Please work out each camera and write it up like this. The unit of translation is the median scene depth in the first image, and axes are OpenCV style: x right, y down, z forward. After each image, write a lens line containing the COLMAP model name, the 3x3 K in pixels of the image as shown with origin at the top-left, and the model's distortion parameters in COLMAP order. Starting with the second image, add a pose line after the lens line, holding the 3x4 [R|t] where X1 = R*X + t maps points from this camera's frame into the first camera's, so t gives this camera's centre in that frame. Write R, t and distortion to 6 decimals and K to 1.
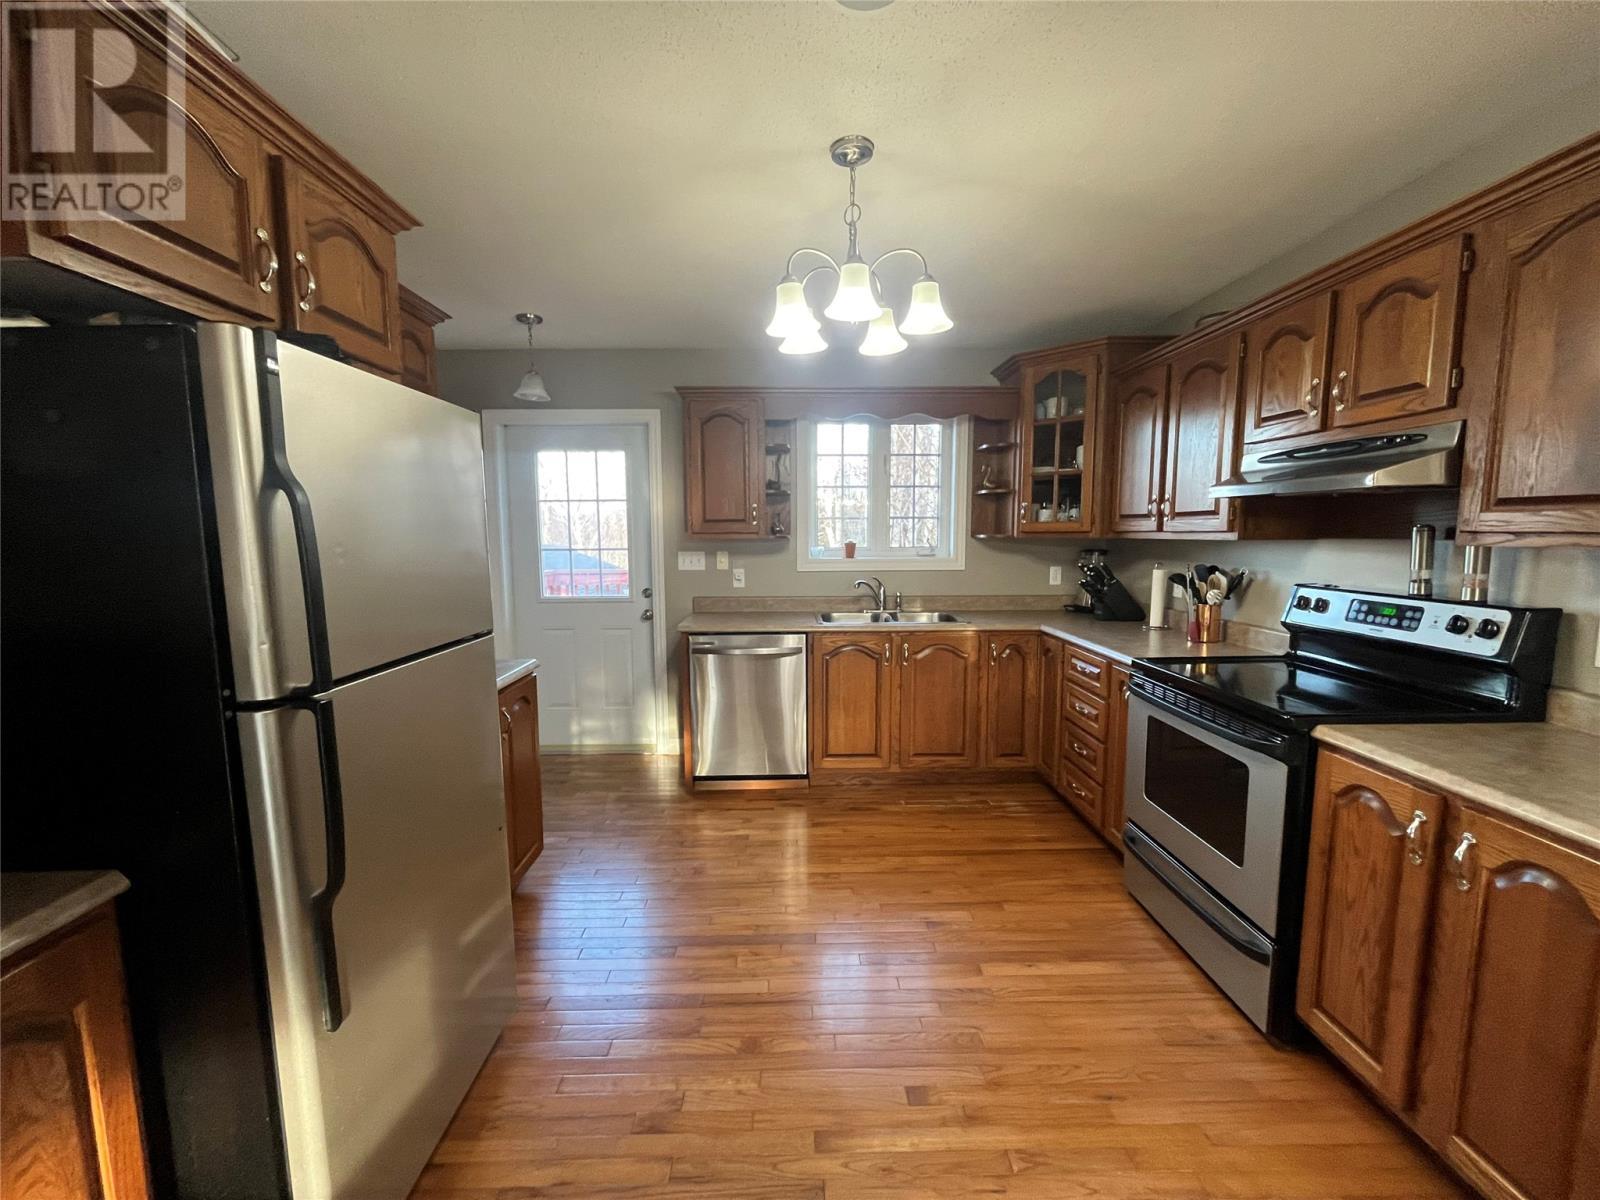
lens RADIAL K [[651.3, 0, 798.4], [0, 651.3, 602.0], [0, 0, 1]] dist [0.000285, -0.000167]
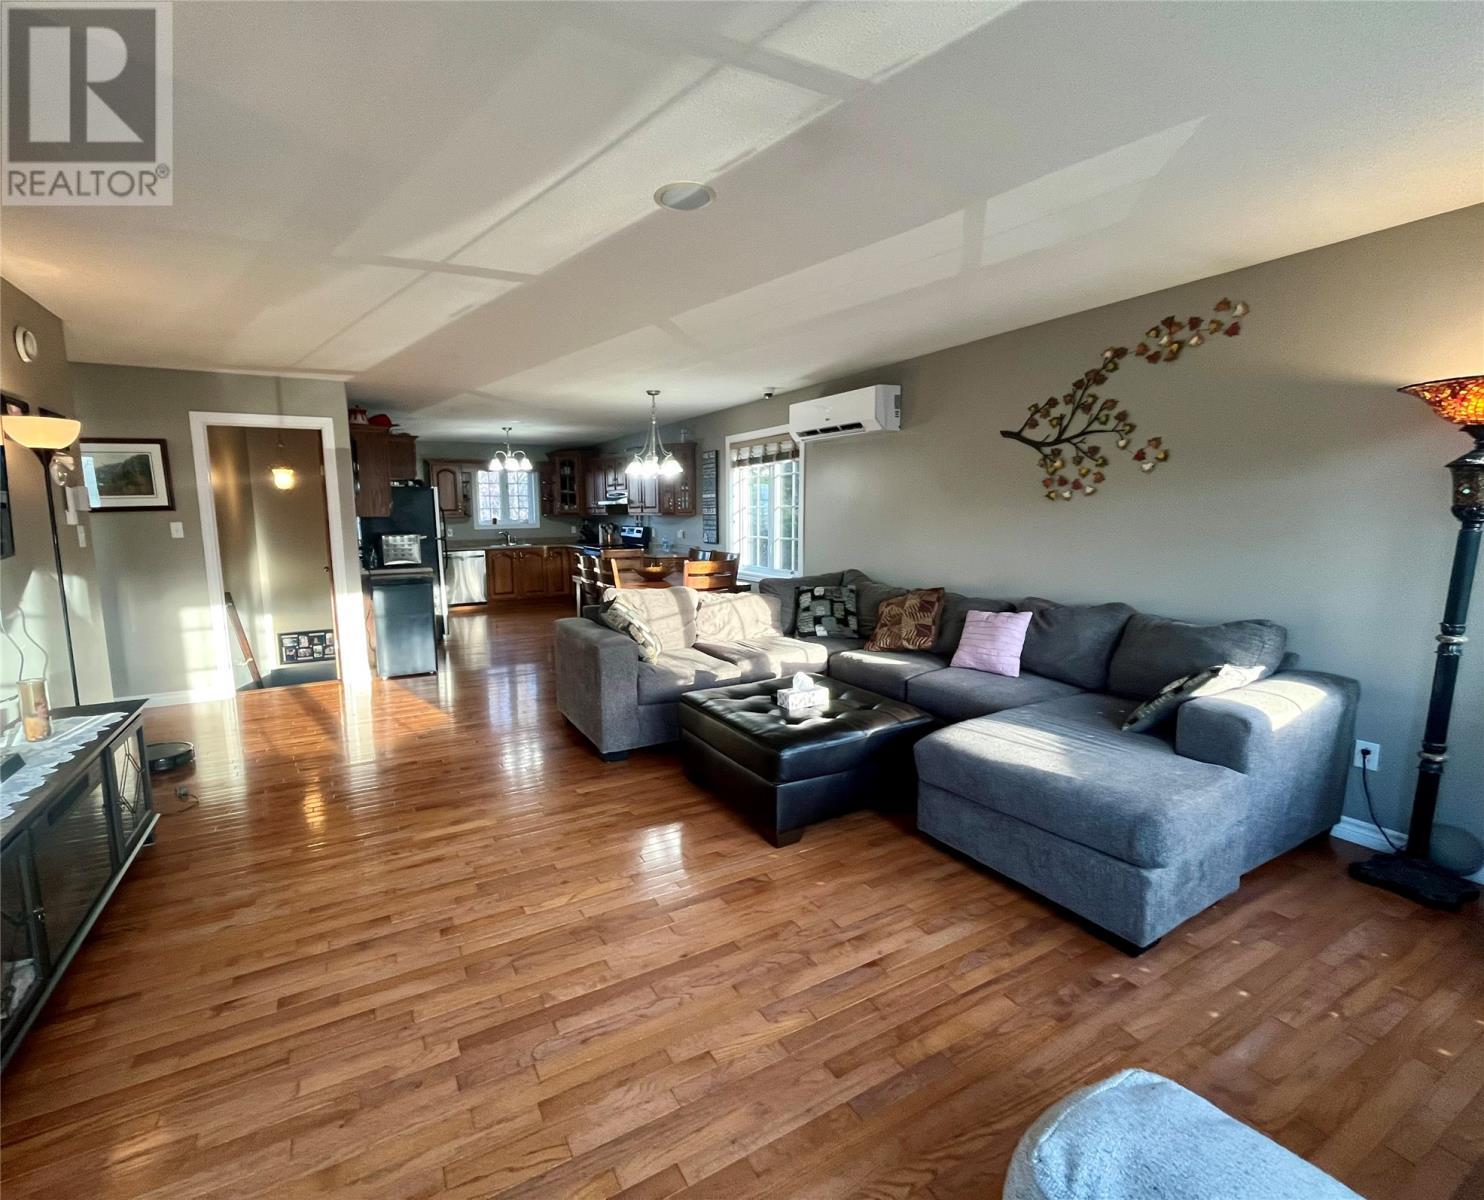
lens RADIAL K [[650.5, 0, 681.7], [0, 650.5, 599.5], [0, 0, 1]] dist [-0.001792, -0.000315]
pose [[0.898488, -0.065023, 0.434156, -0.550940], [0.054780, 0.997846, 0.036078, 0.248879], [-0.435567, -0.008632, 0.900115, -2.287924]]
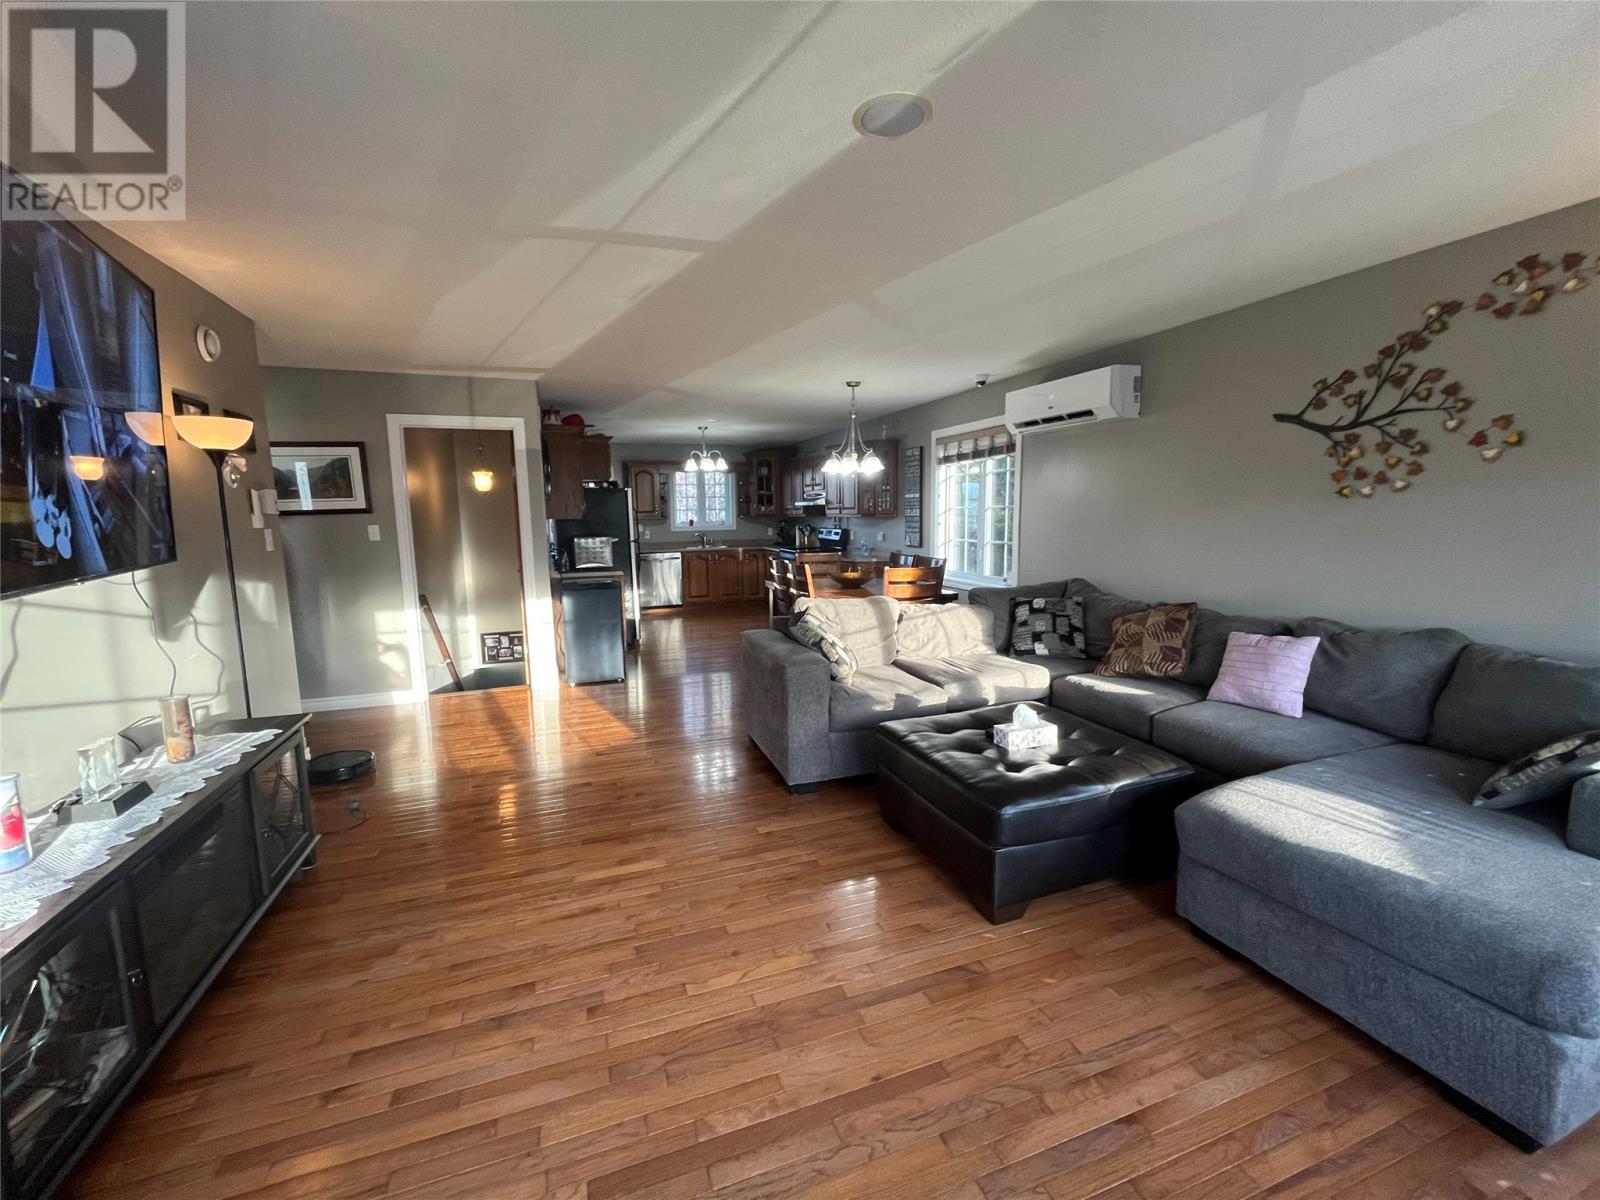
lens RADIAL K [[651.3, 0, 798.4], [0, 651.3, 602.0], [0, 0, 1]] dist [0.000285, -0.000167]
pose [[0.946854, -0.052732, 0.317311, -0.487867], [0.044828, 0.998477, 0.032164, 0.233473], [-0.318524, -0.016230, 0.947776, -2.160652]]
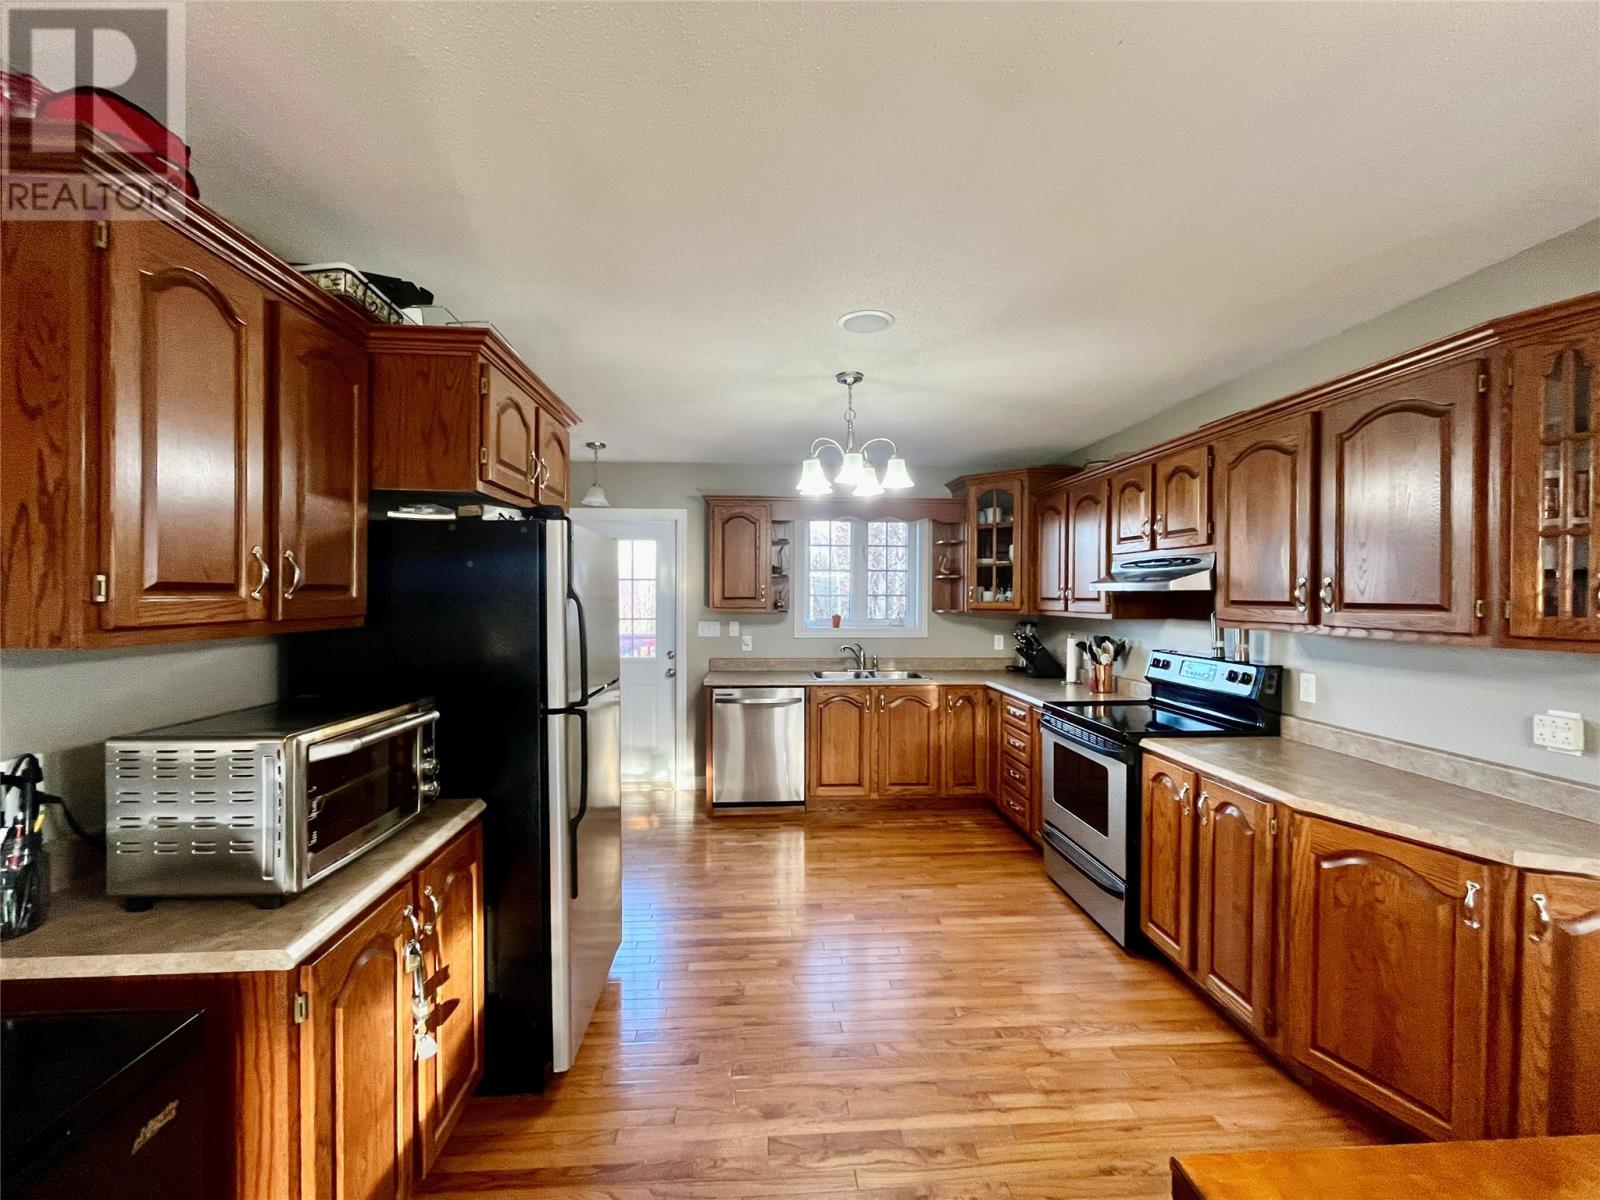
lens RADIAL K [[652.2, 0, 800.0], [0, 652.2, 600.0], [0, 0, 1]] dist [0.000234, -0.000018]
pose [[0.998774, 0.008280, 0.048795, -0.073531], [-0.003345, 0.994947, -0.100346, 0.008241], [-0.049380, 0.100060, 0.993755, -0.345458]]
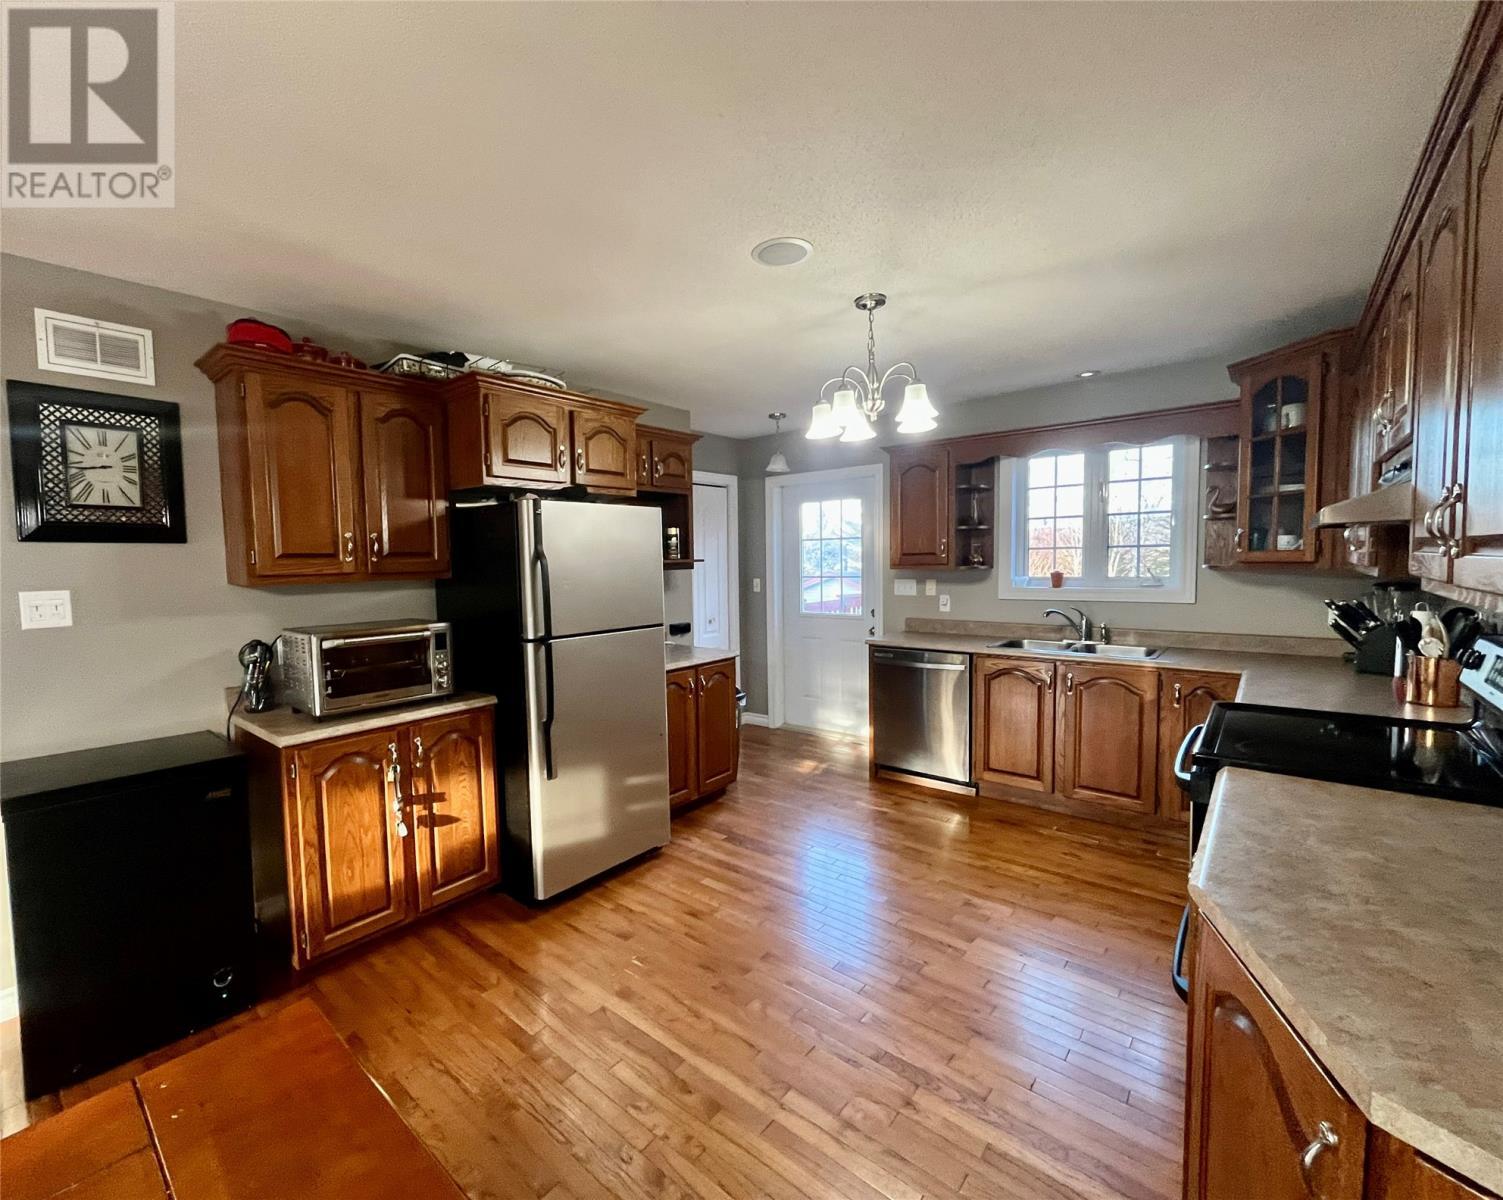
lens RADIAL K [[652.8, 0, 703.6], [0, 652.8, 600.1], [0, 0, 1]] dist [-0.000961, -0.000029]
pose [[0.738635, 0.032376, -0.673328, 0.511404], [-0.057683, 0.998218, -0.015280, -0.001590], [0.671633, 0.050126, 0.739186, -0.167949]]
